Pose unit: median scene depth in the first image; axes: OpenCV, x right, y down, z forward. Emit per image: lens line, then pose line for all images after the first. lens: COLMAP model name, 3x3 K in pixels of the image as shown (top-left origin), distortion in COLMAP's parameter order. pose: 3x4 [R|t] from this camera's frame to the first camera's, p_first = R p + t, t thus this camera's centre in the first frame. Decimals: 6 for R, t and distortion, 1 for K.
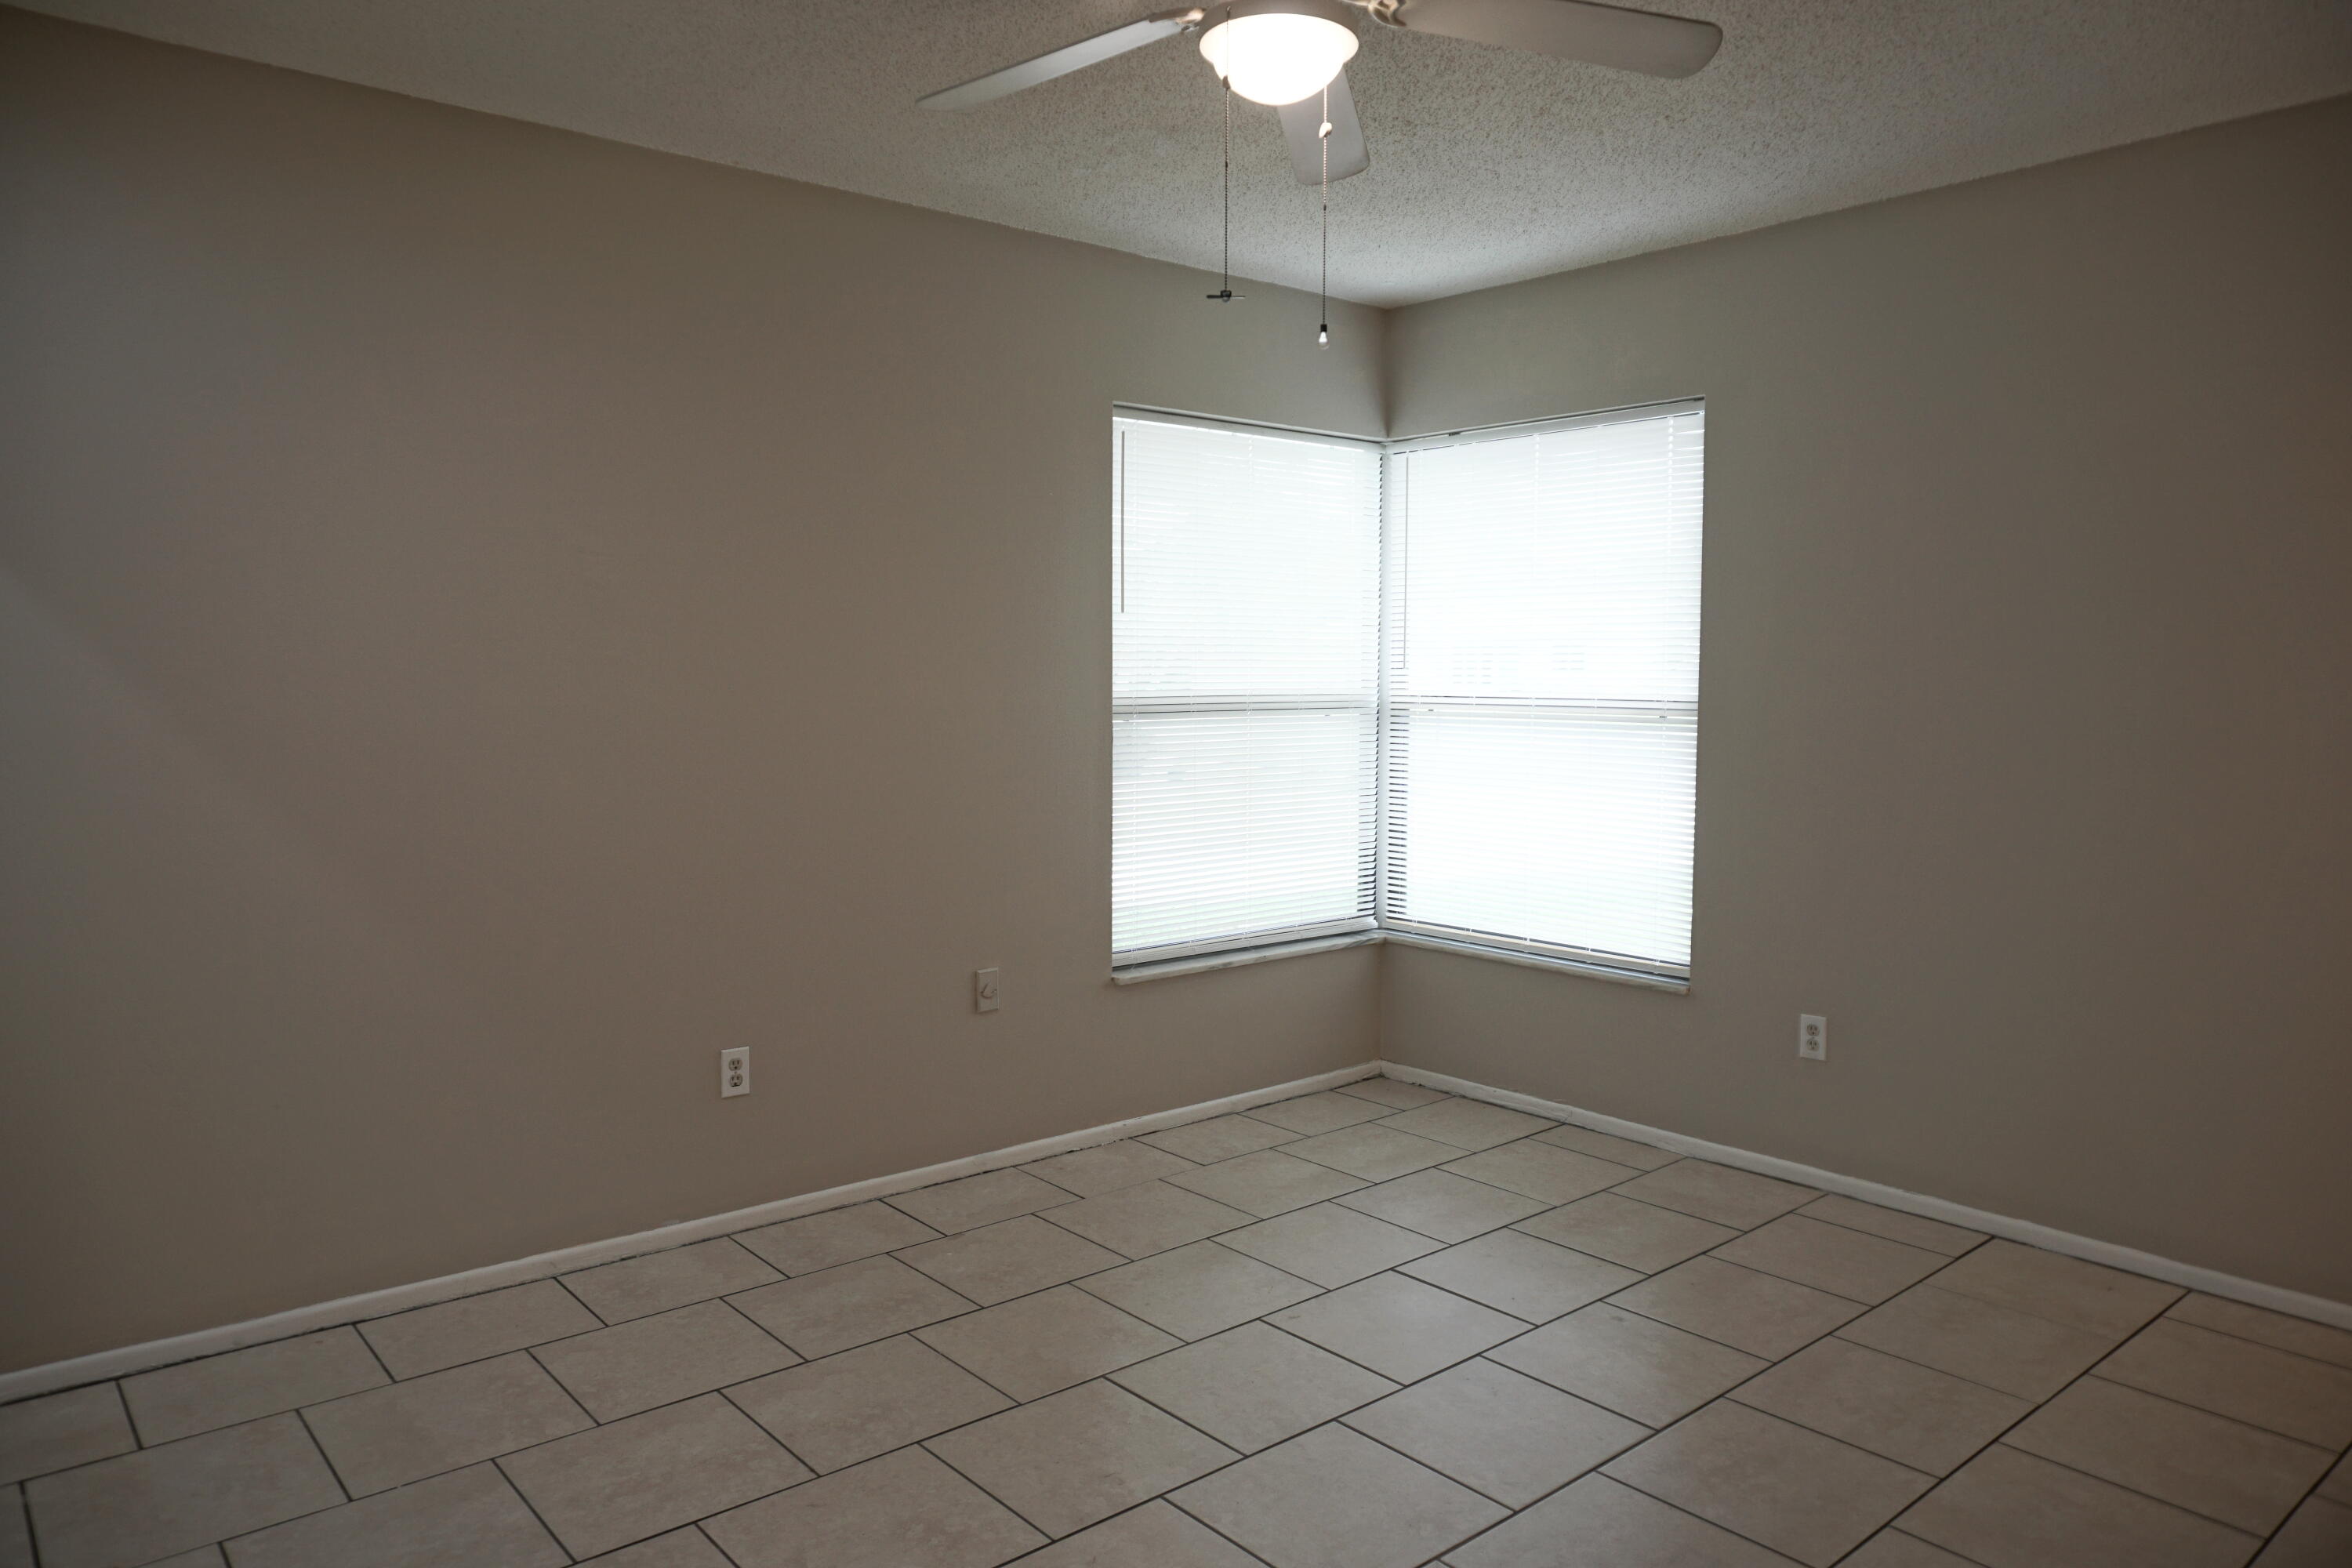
lens RADIAL K [[1558.8, 0, 1161.0], [0, 1558.8, 794.3], [0, 0, 1]] dist [-0.045012, 0.034602]
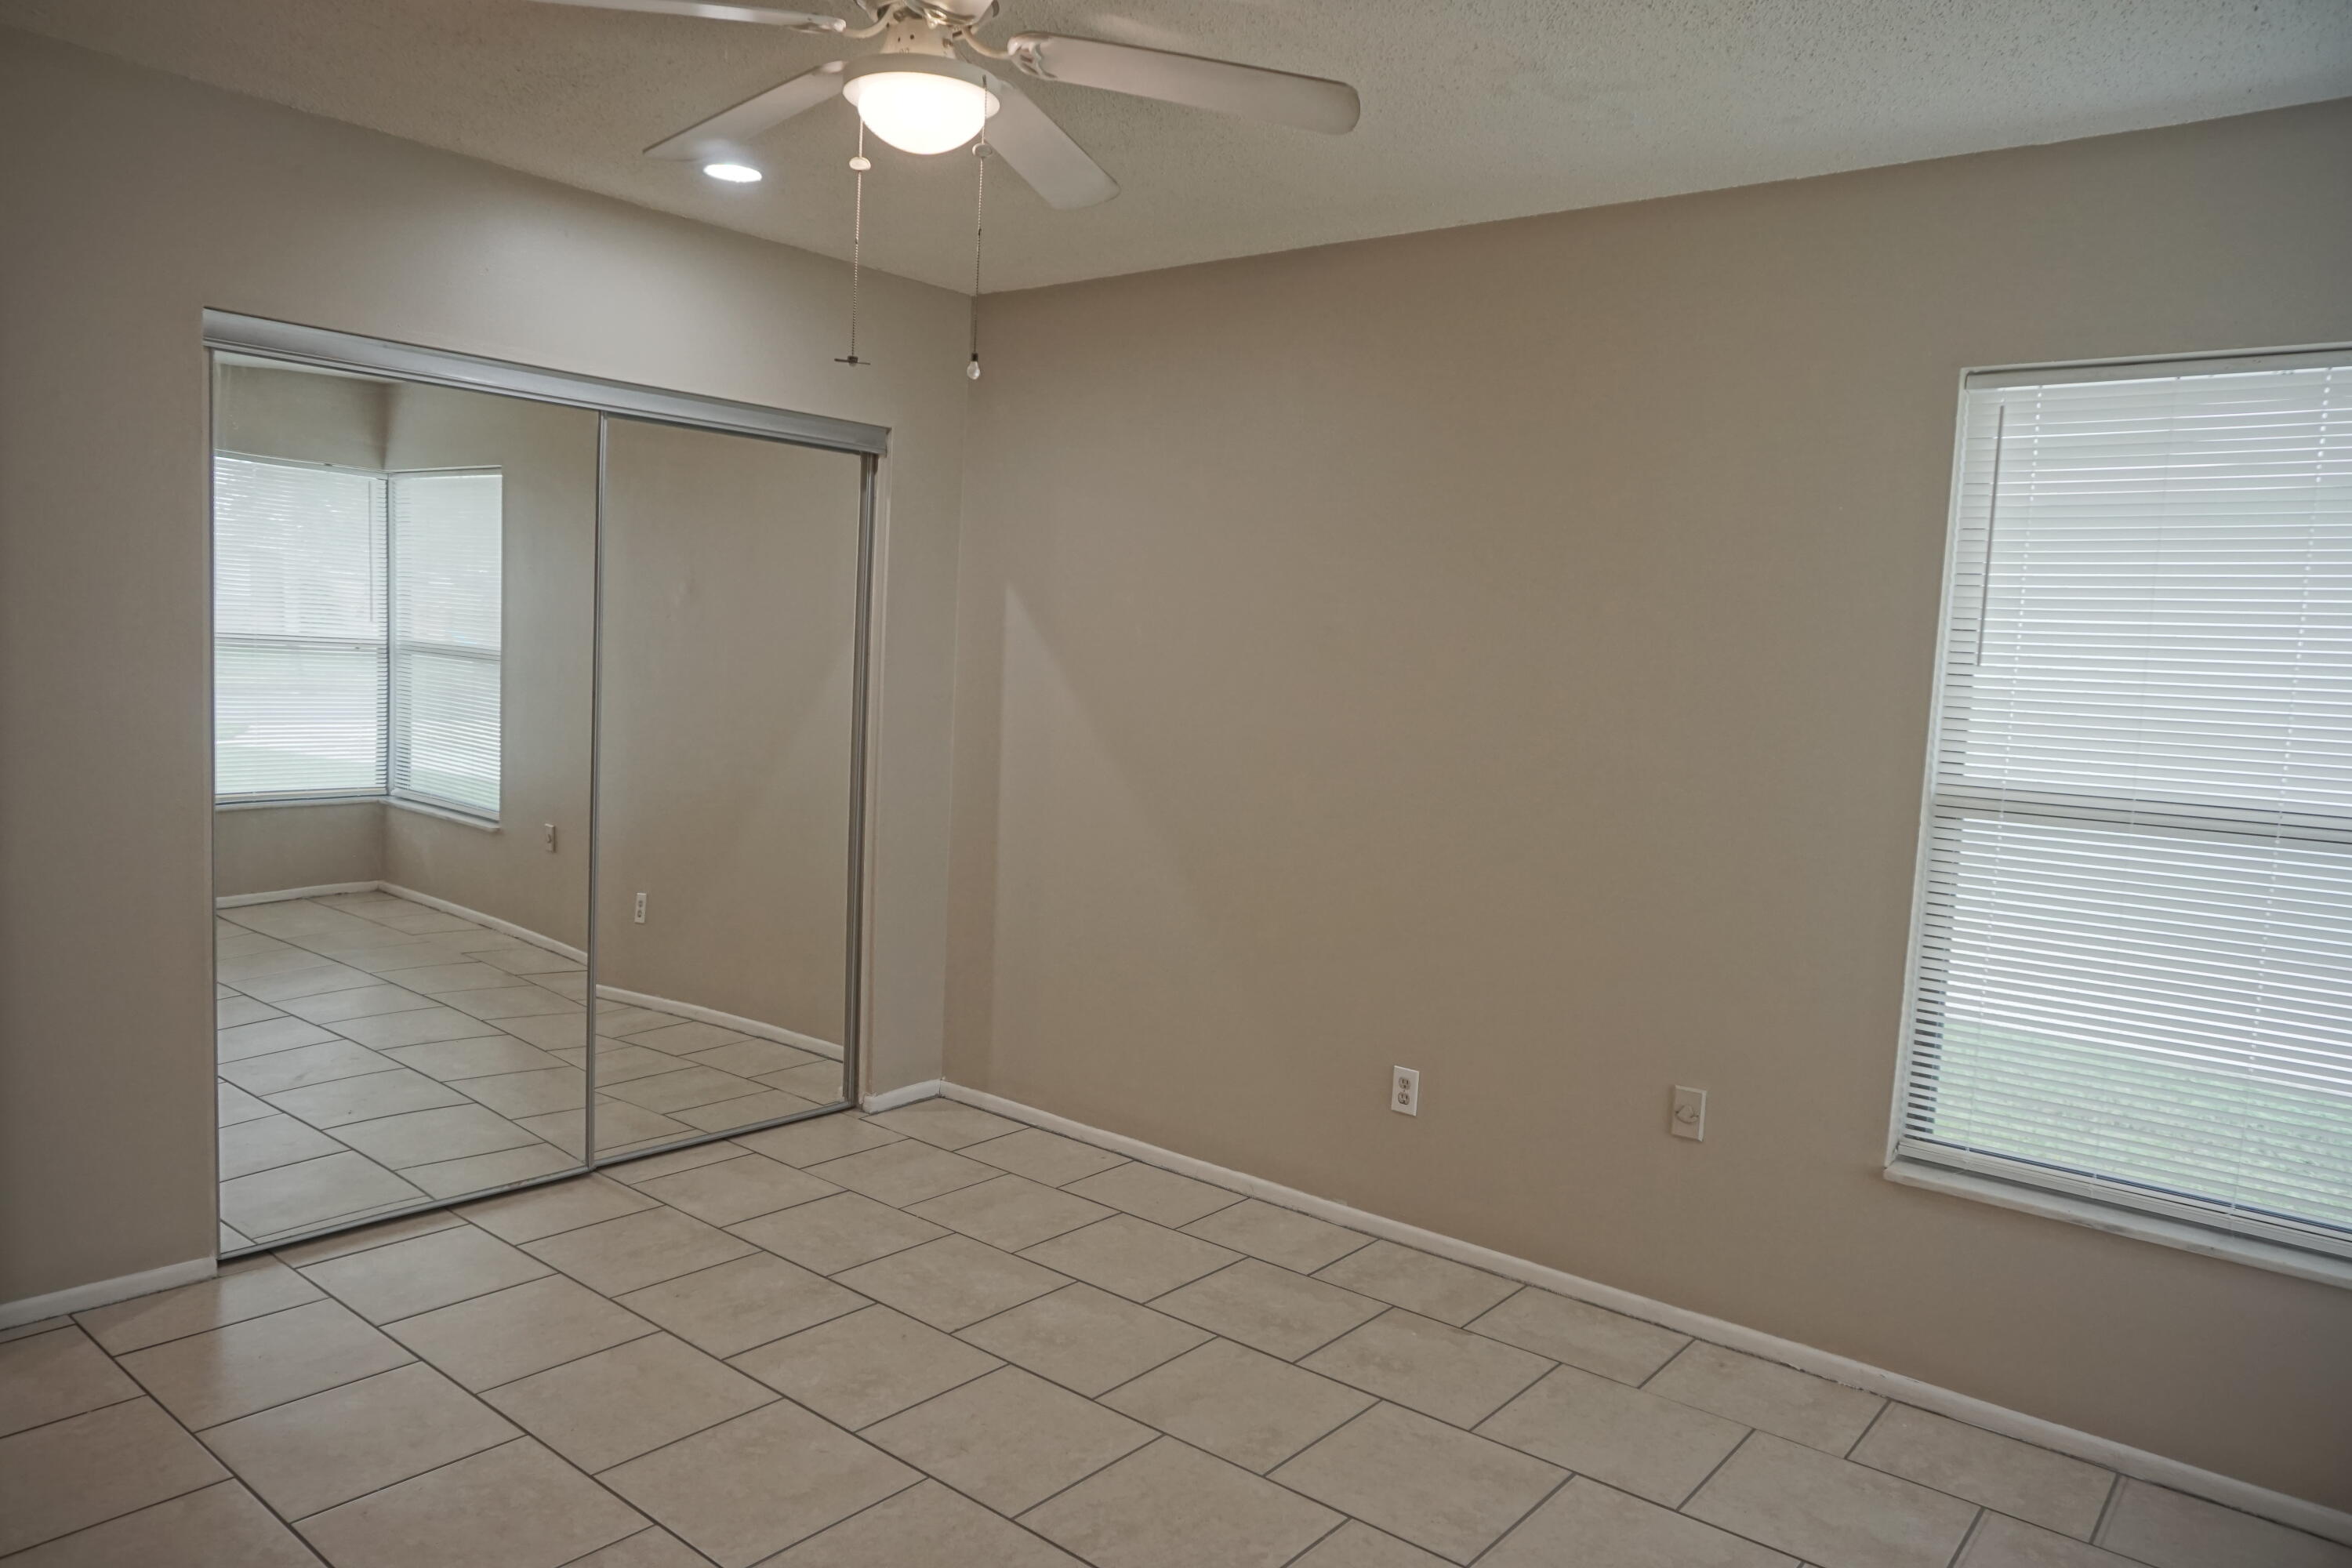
lens RADIAL K [[1558.8, 0, 1181.8], [0, 1558.8, 792.8], [0, 0, 1]] dist [-0.045012, 0.034602]
pose [[0.187278, 0.093757, -0.977822, 0.649954], [-0.128019, 0.989274, 0.070336, -0.069265], [0.973929, 0.112008, 0.197272, 0.571290]]
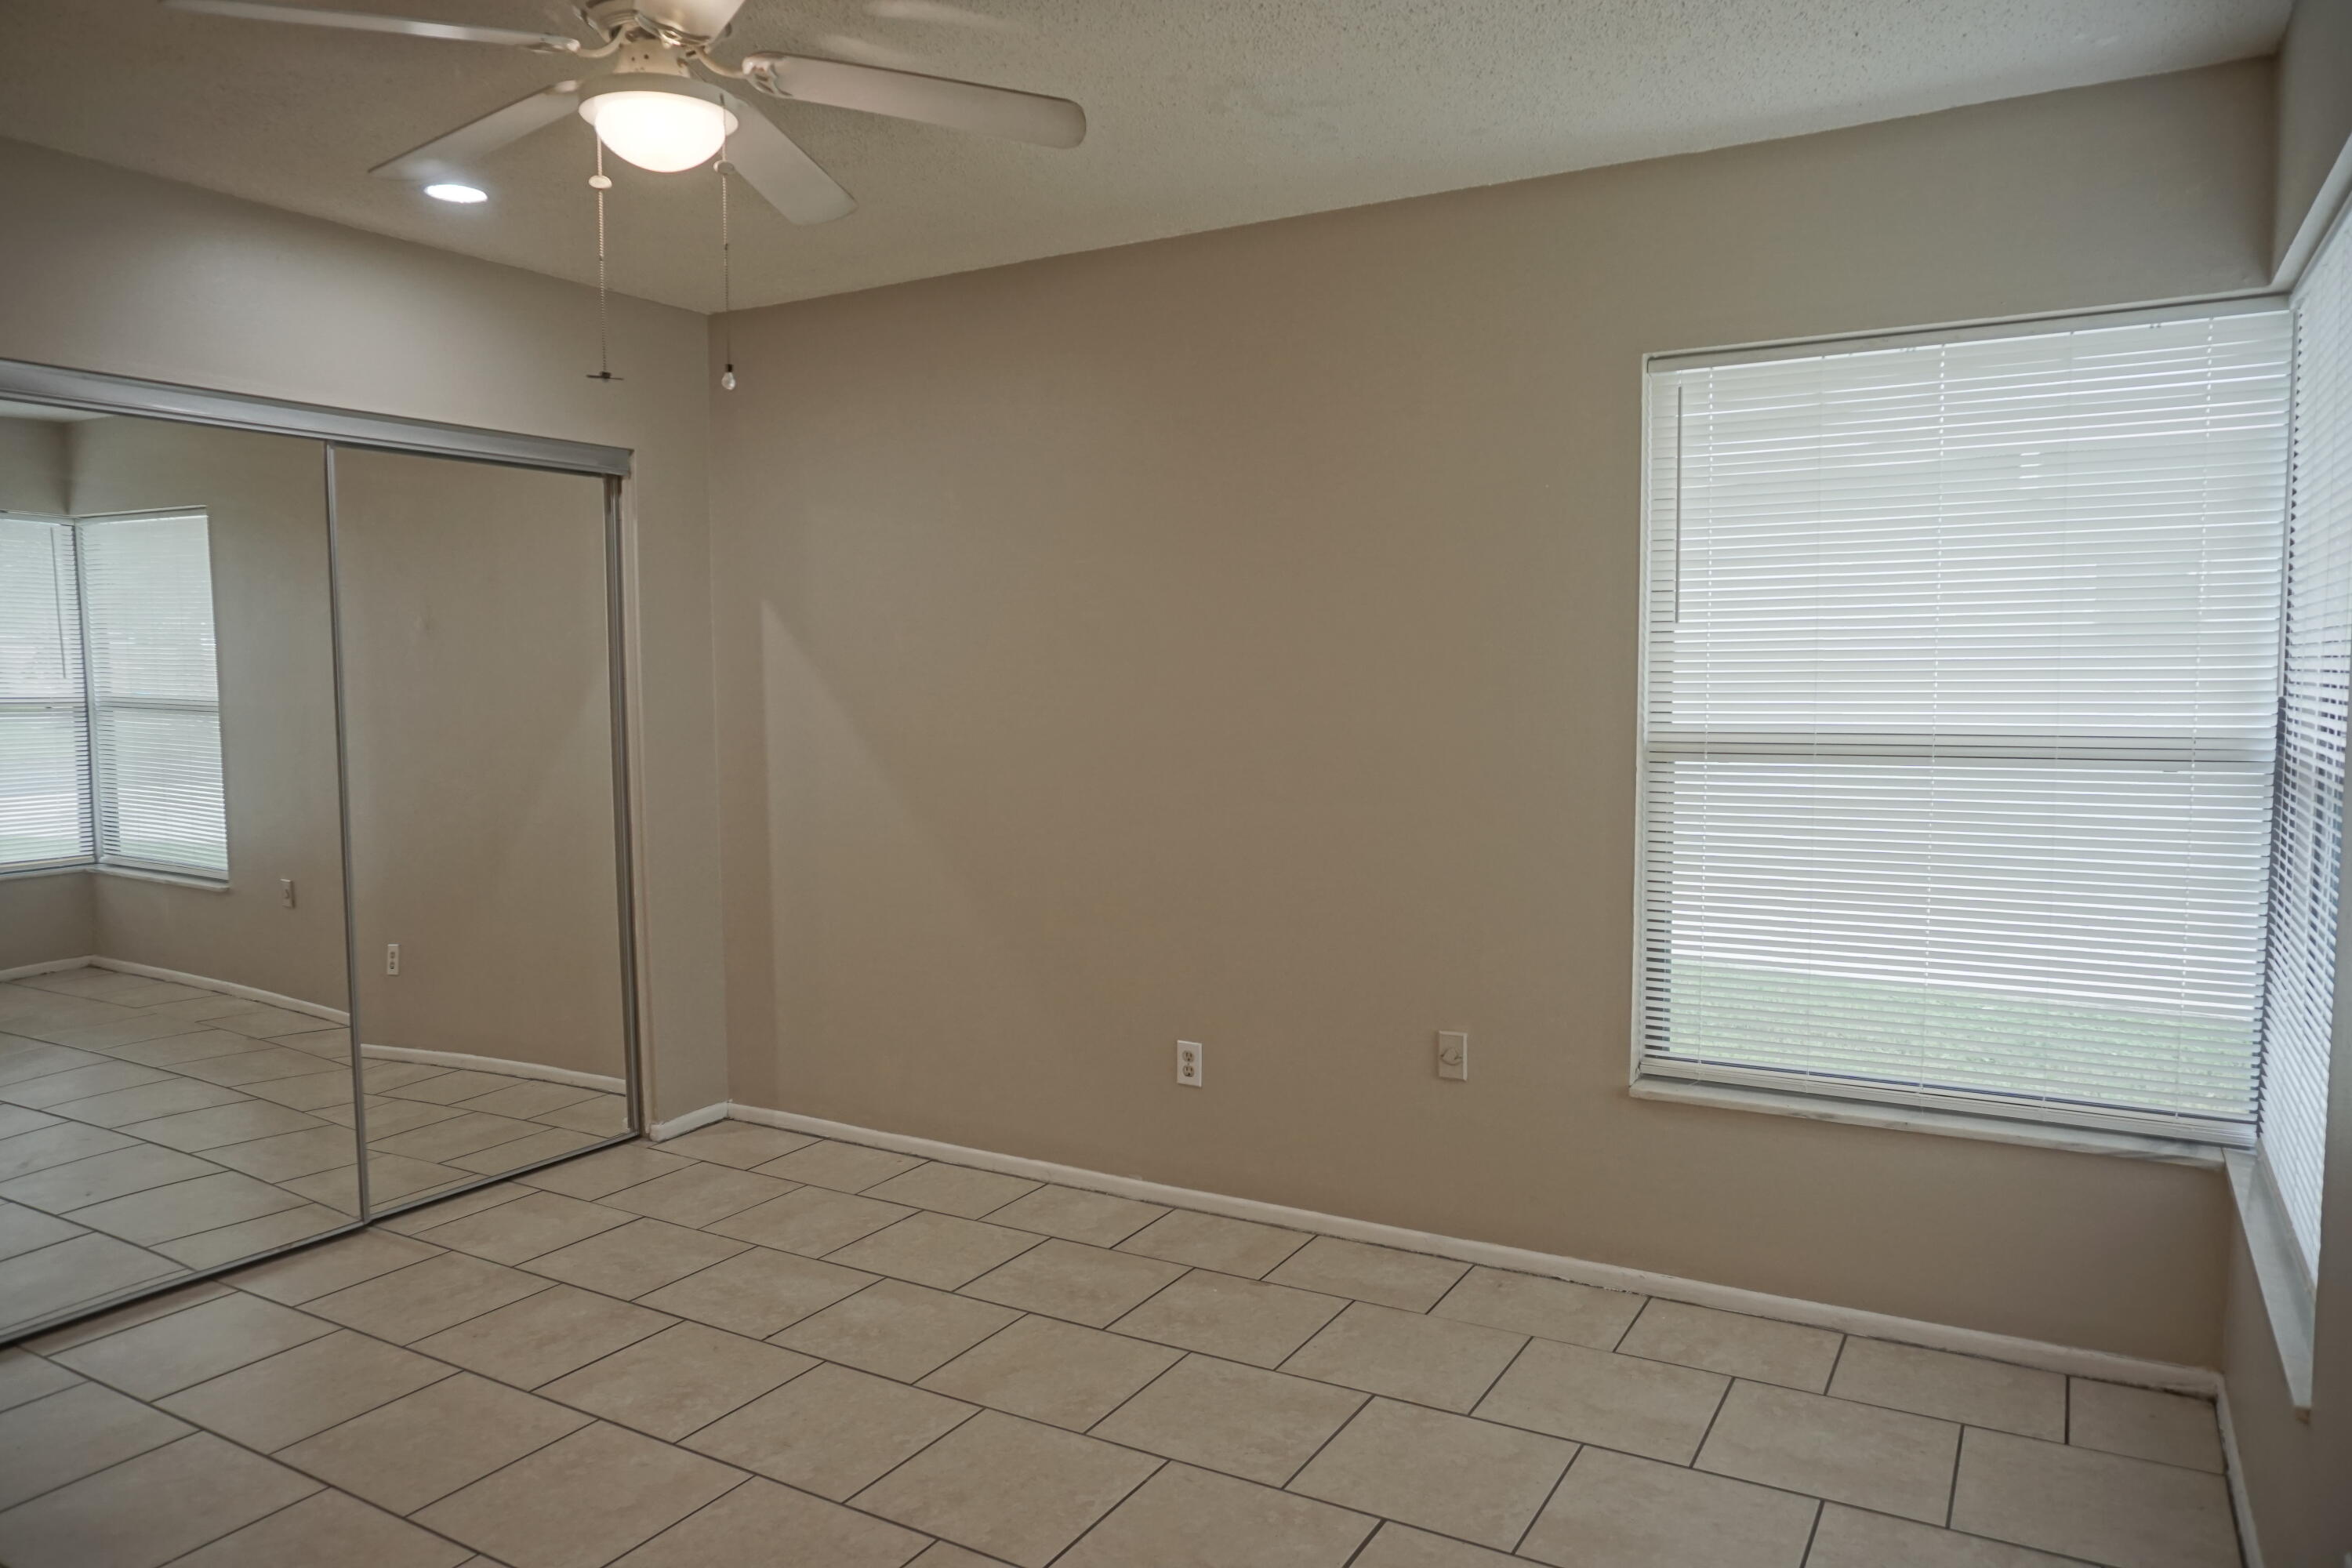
lens RADIAL K [[1558.8, 0, 1180.3], [0, 1558.8, 796.5], [0, 0, 1]] dist [-0.045012, 0.034602]
pose [[0.339154, 0.068254, -0.938252, 0.680126], [-0.067155, 0.996577, 0.048222, -0.056253], [0.938331, 0.046653, 0.342576, 0.558853]]
